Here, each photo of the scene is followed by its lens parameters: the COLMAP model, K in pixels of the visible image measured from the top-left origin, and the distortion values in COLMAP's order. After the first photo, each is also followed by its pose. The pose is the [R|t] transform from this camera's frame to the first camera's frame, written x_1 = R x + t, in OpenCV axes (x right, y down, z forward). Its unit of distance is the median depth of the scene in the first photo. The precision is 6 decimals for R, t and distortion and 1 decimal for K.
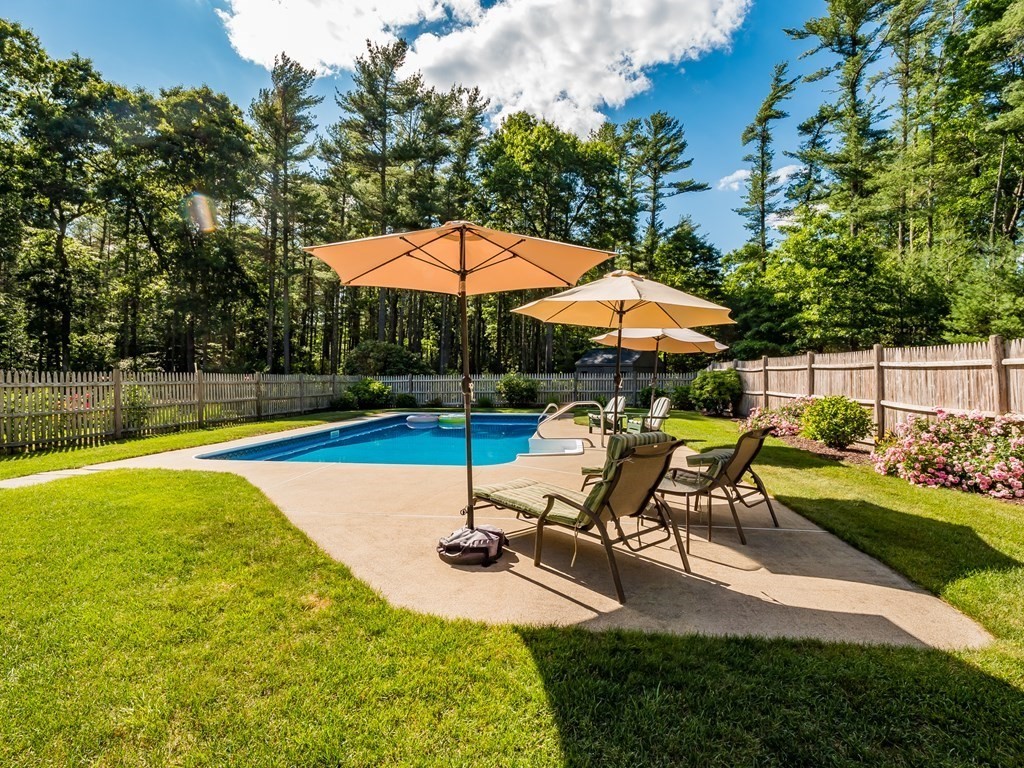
lens RADIAL K [[501.8, 0, 512.0], [0, 501.8, 384.0], [0, 0, 1]] dist [-0.000825, -0.000508]
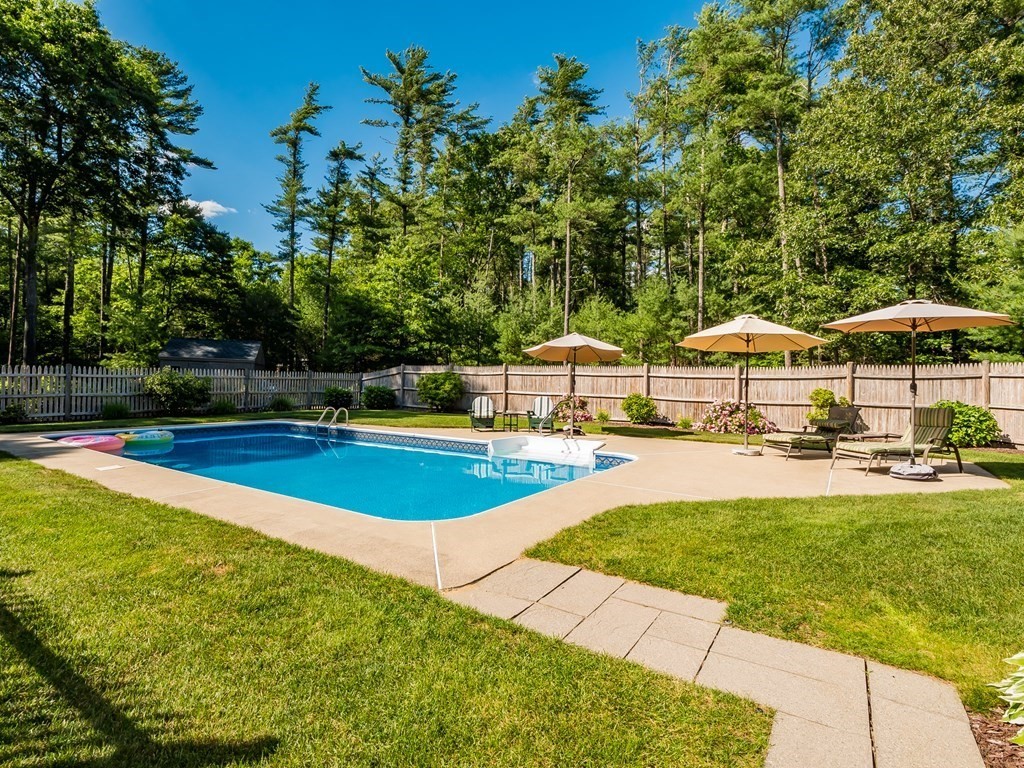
lens RADIAL K [[522.0, 0, 489.3], [0, 522.0, 376.6], [0, 0, 1]] dist [0.000306, 0.000164]
pose [[0.473122, 0.020768, 0.880752, -0.259266], [-0.010057, 0.999784, -0.018172, 0.001067], [-0.880940, -0.000260, 0.473229, 0.145330]]
